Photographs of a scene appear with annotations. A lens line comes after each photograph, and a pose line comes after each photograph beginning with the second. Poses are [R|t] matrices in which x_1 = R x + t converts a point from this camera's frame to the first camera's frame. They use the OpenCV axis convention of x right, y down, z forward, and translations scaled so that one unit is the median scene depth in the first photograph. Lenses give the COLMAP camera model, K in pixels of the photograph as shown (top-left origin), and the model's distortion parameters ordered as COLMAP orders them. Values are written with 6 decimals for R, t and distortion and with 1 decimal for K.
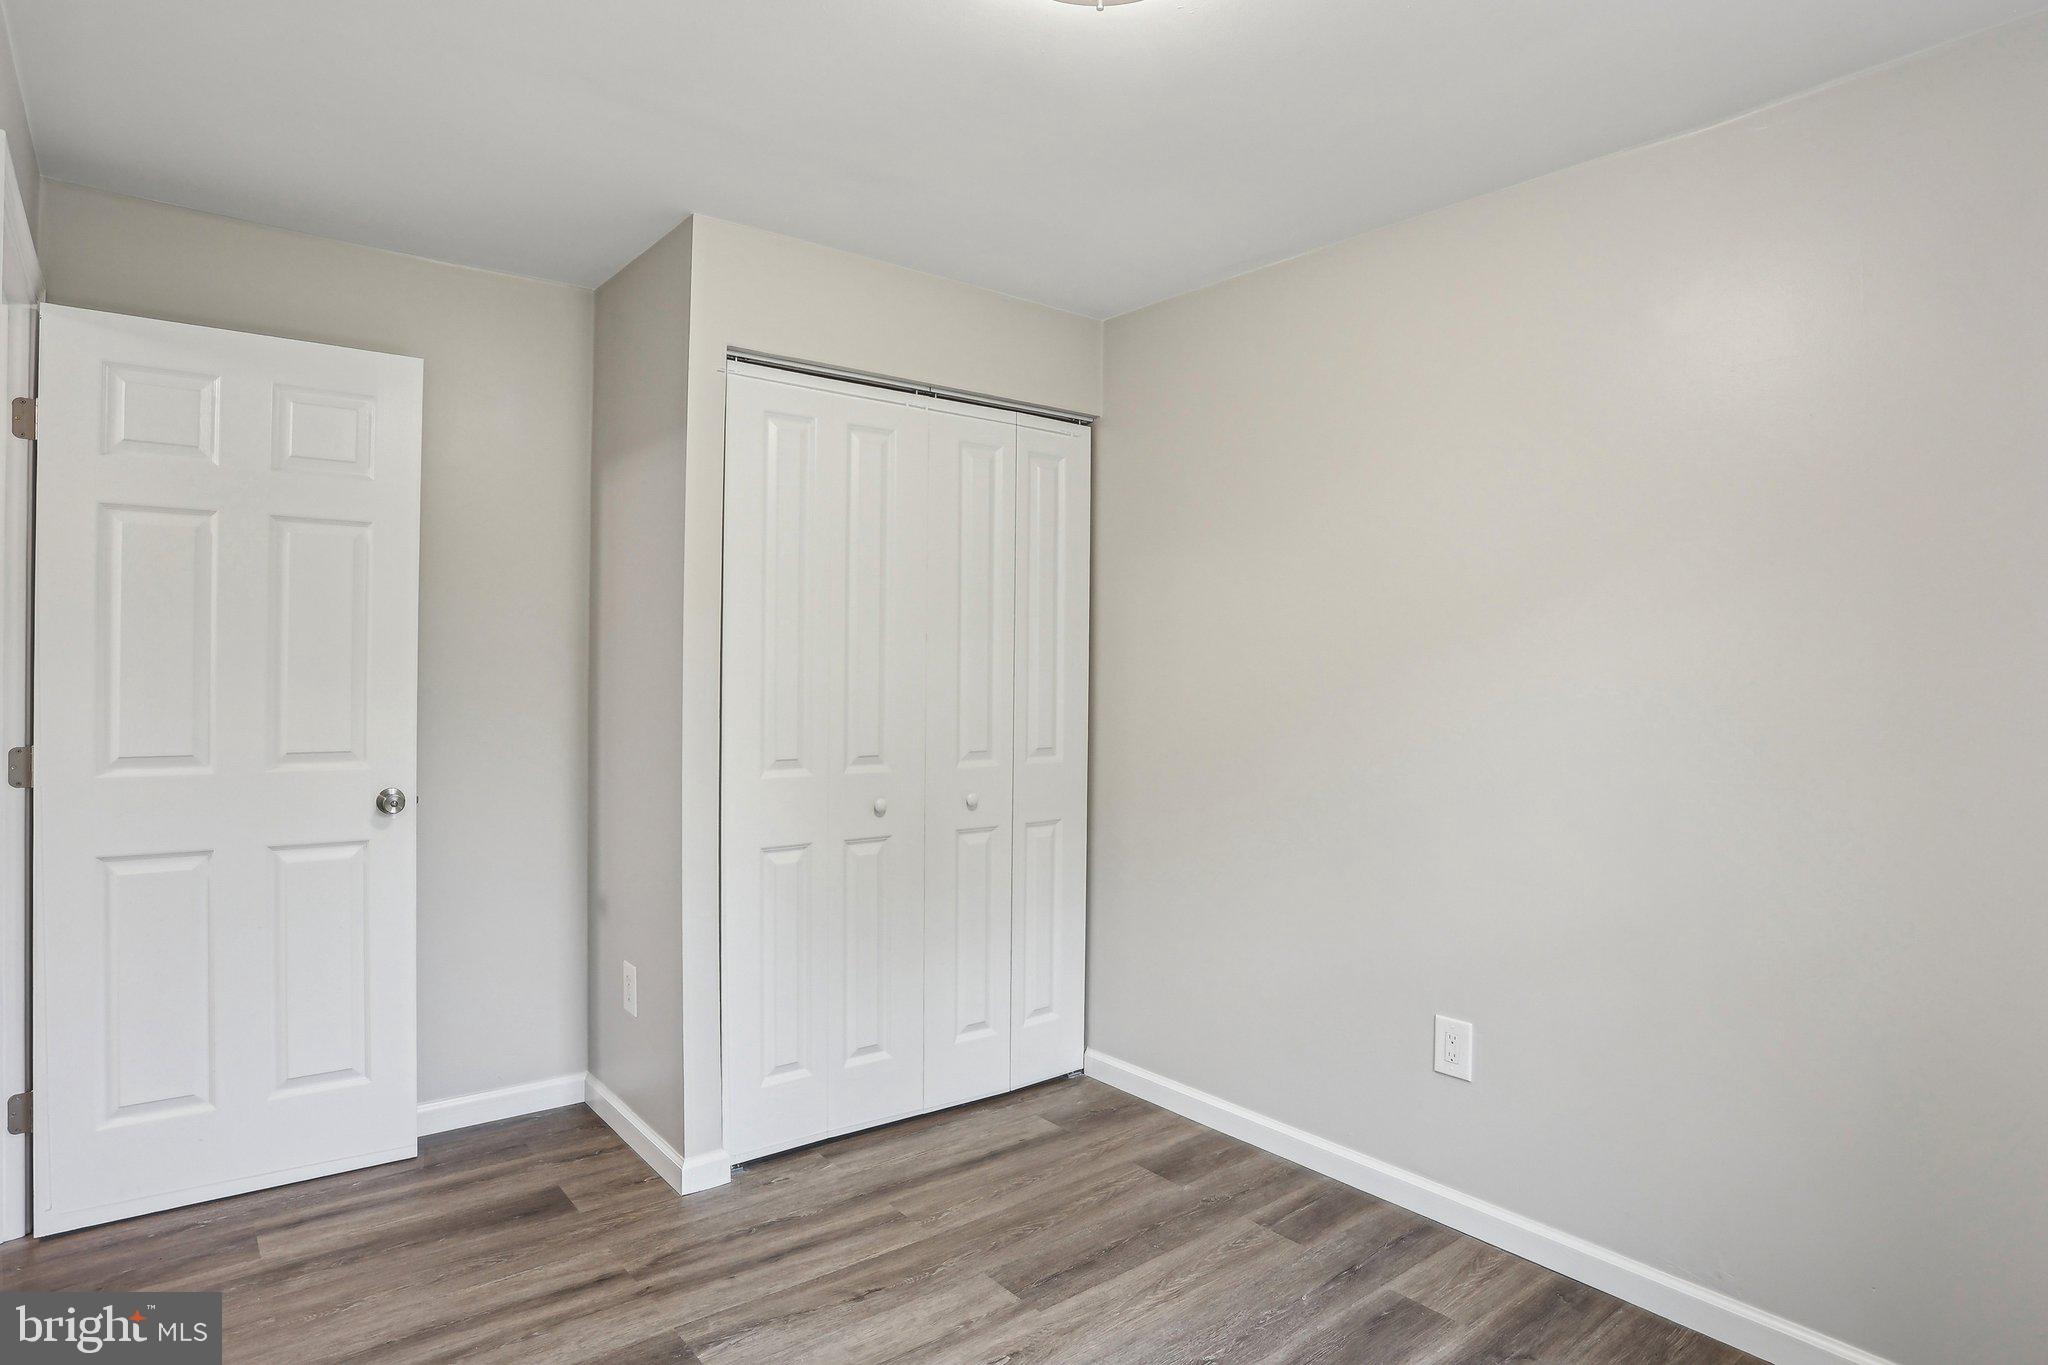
lens RADIAL K [[1082.0, 0, 1017.8], [0, 1082.0, 662.1], [0, 0, 1]] dist [-0.087457, 0.036586]
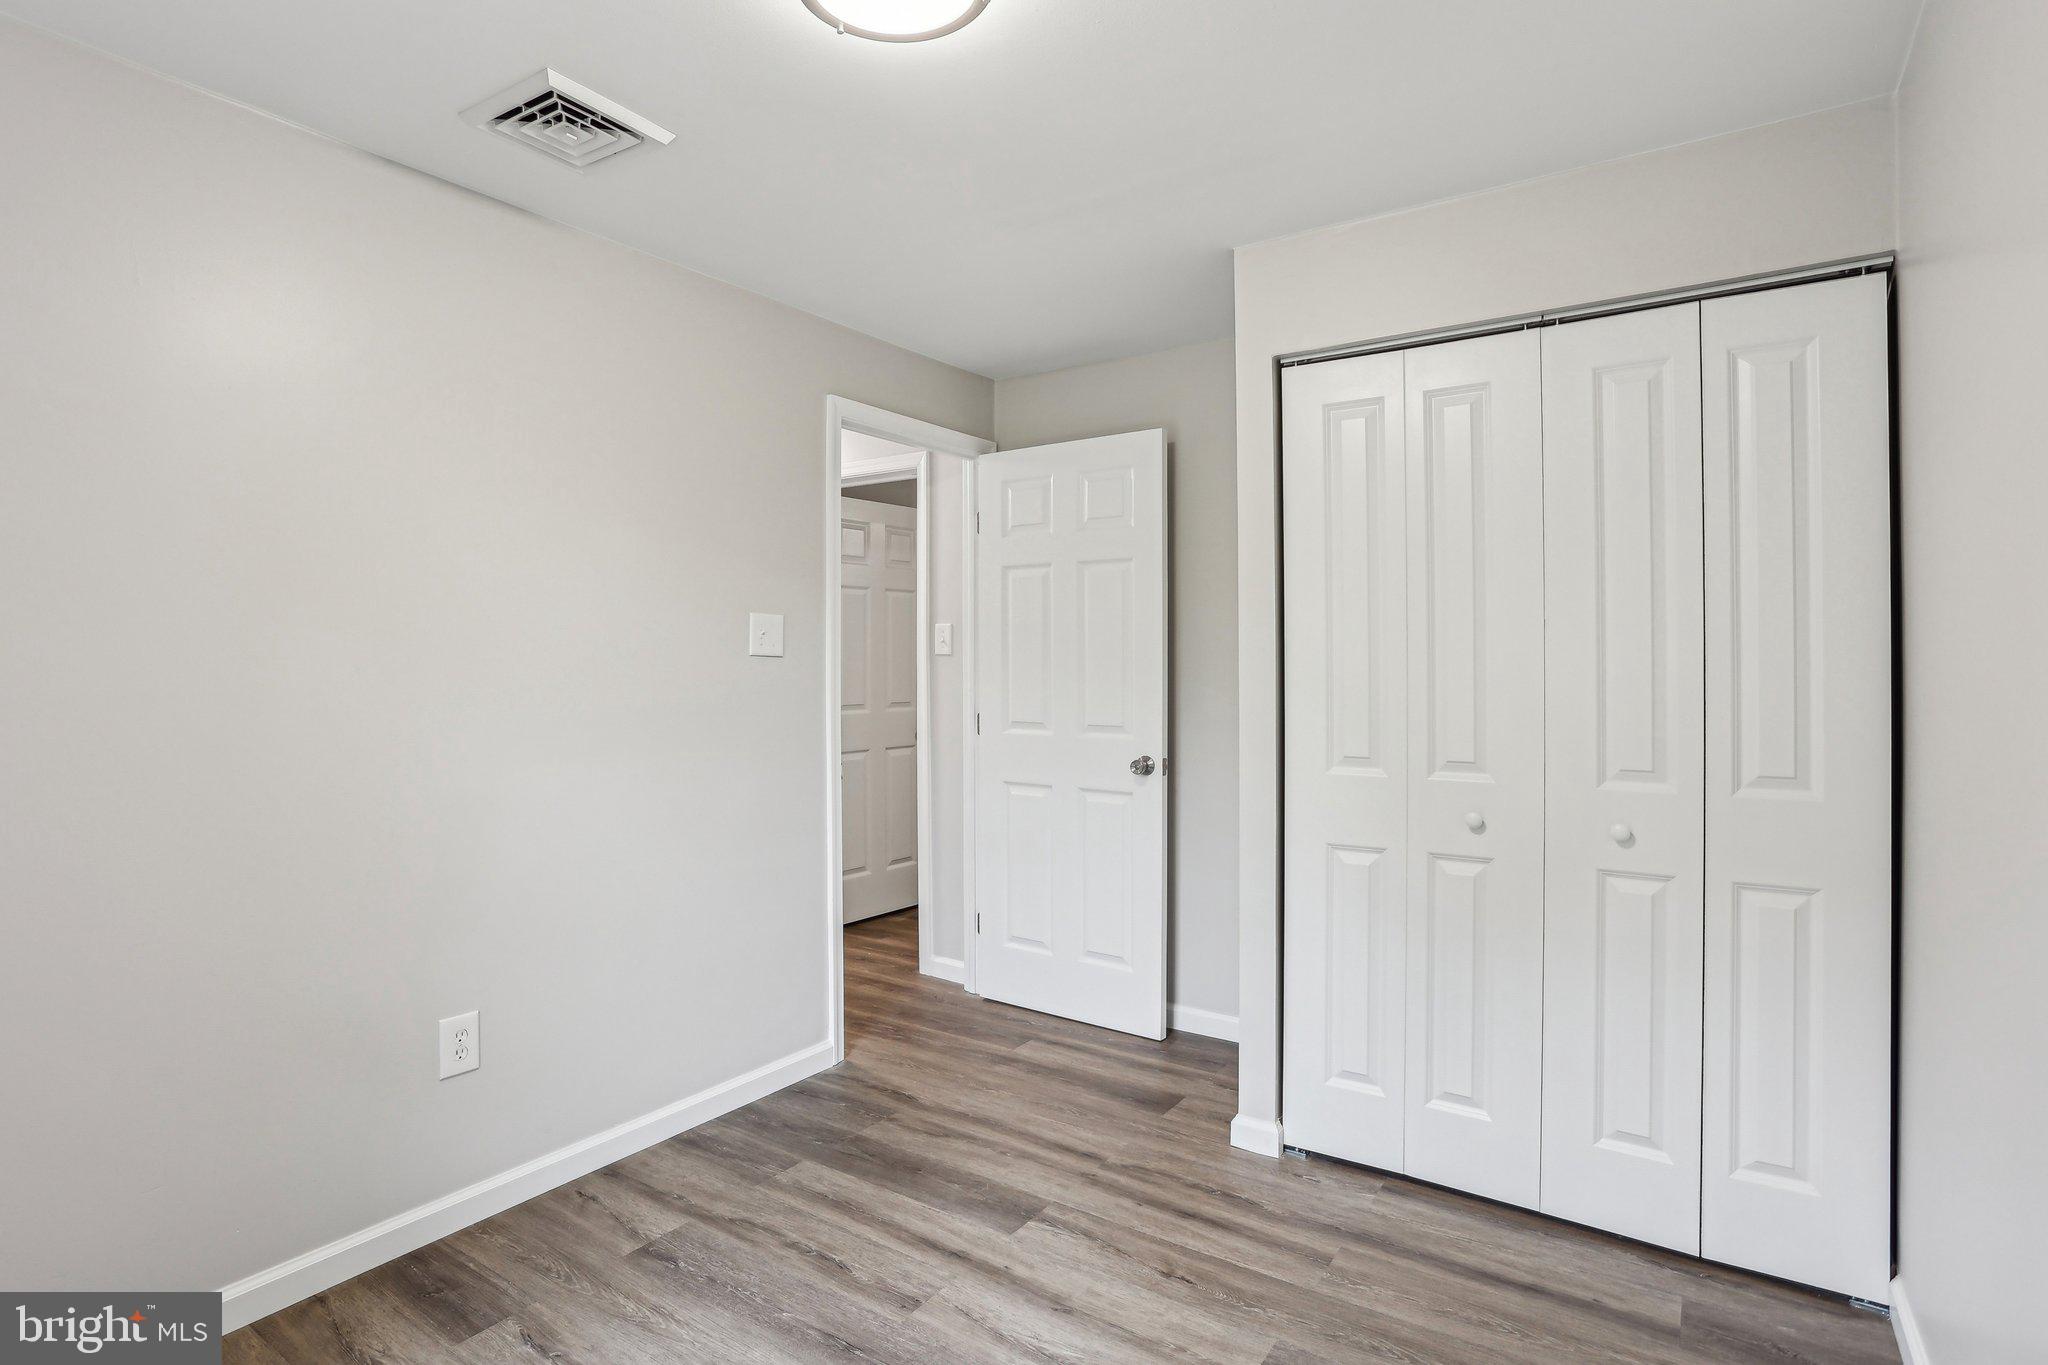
lens RADIAL K [[1021.6, 0, 993.9], [0, 1021.6, 650.8], [0, 0, 1]] dist [-0.074657, 0.029645]
pose [[0.291343, -0.021247, -0.956383, 0.613403], [0.007582, 0.999773, -0.019901, 0.011789], [0.956589, -0.001453, 0.291438, 0.460733]]
